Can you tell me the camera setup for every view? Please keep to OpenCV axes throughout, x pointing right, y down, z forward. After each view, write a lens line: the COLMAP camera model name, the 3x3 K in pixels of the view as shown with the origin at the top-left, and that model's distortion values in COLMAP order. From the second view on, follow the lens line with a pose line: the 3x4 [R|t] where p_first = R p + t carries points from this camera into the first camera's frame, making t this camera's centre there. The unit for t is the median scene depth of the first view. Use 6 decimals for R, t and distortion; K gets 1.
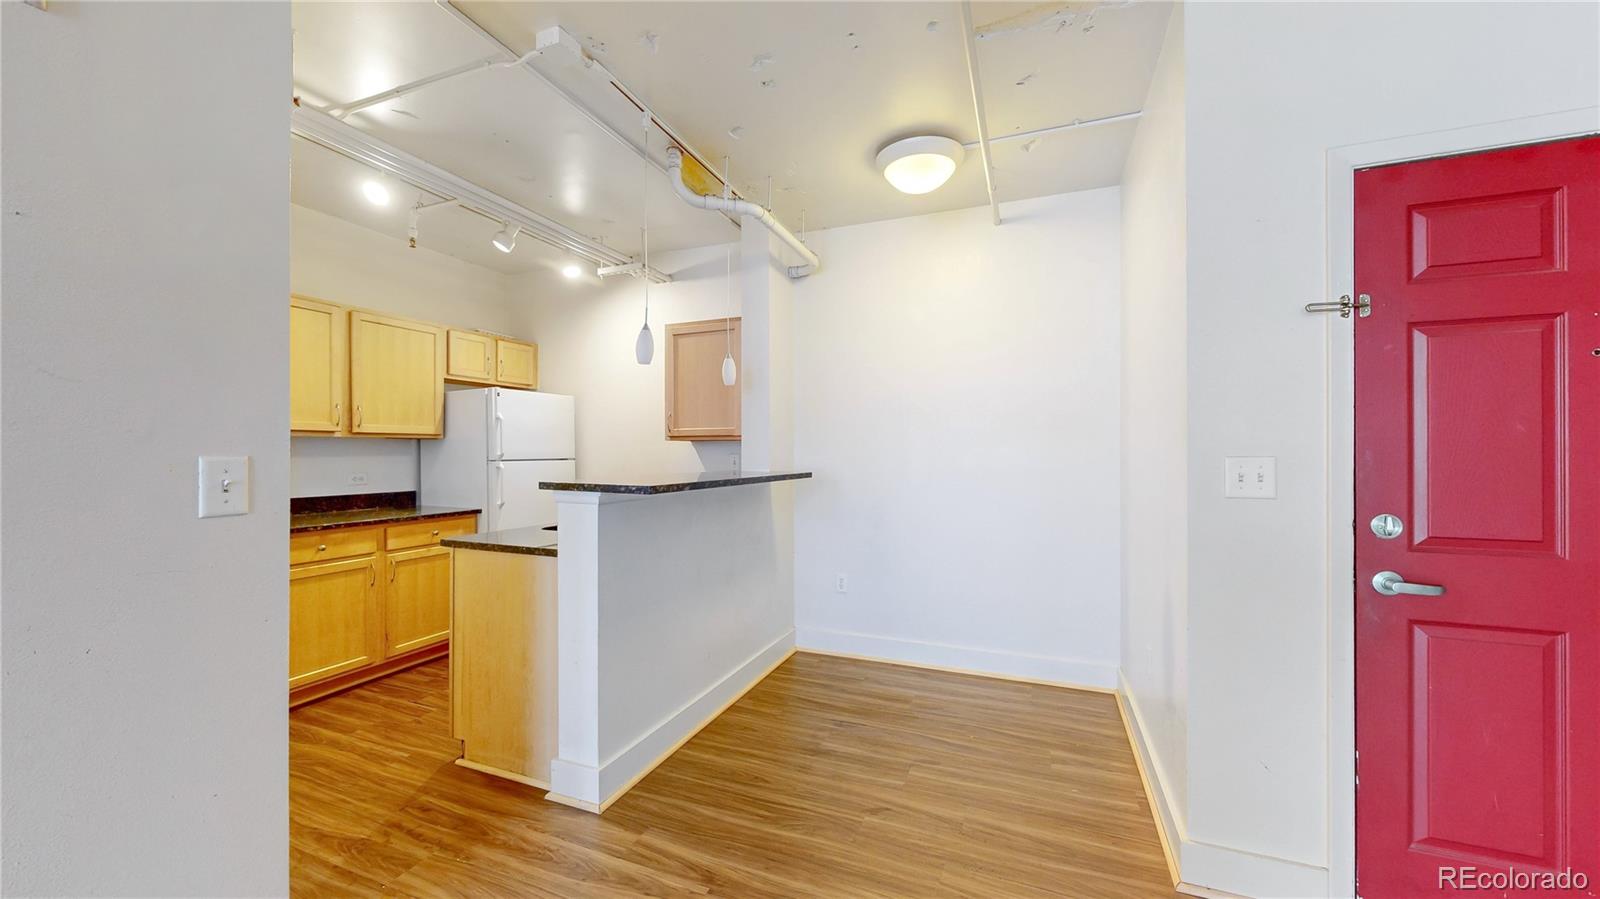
lens RADIAL K [[623.3, 0, 800.0], [0, 623.3, 449.5], [0, 0, 1]] dist [0.000154, -0.000008]
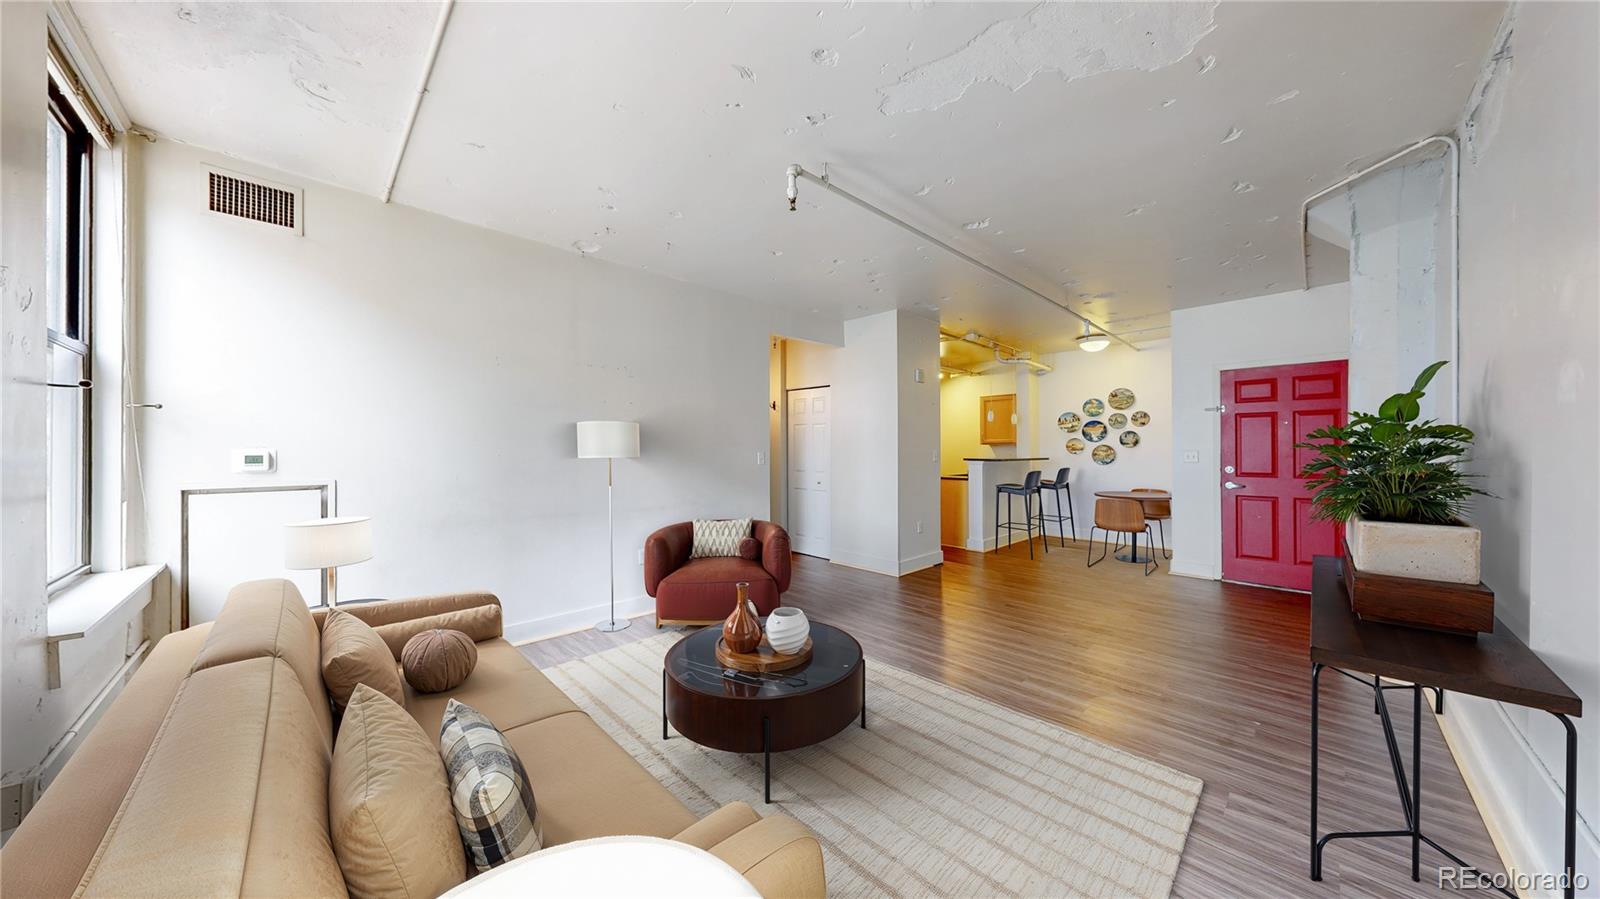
lens RADIAL K [[506.6, 0, 800.0], [0, 506.6, 449.5], [0, 0, 1]] dist [0.000258, -0.000021]
pose [[0.923326, 0.001224, -0.384015, -0.115659], [0.000625, 0.999989, 0.004690, -0.005474], [0.384017, -0.004570, 0.923315, -1.241752]]
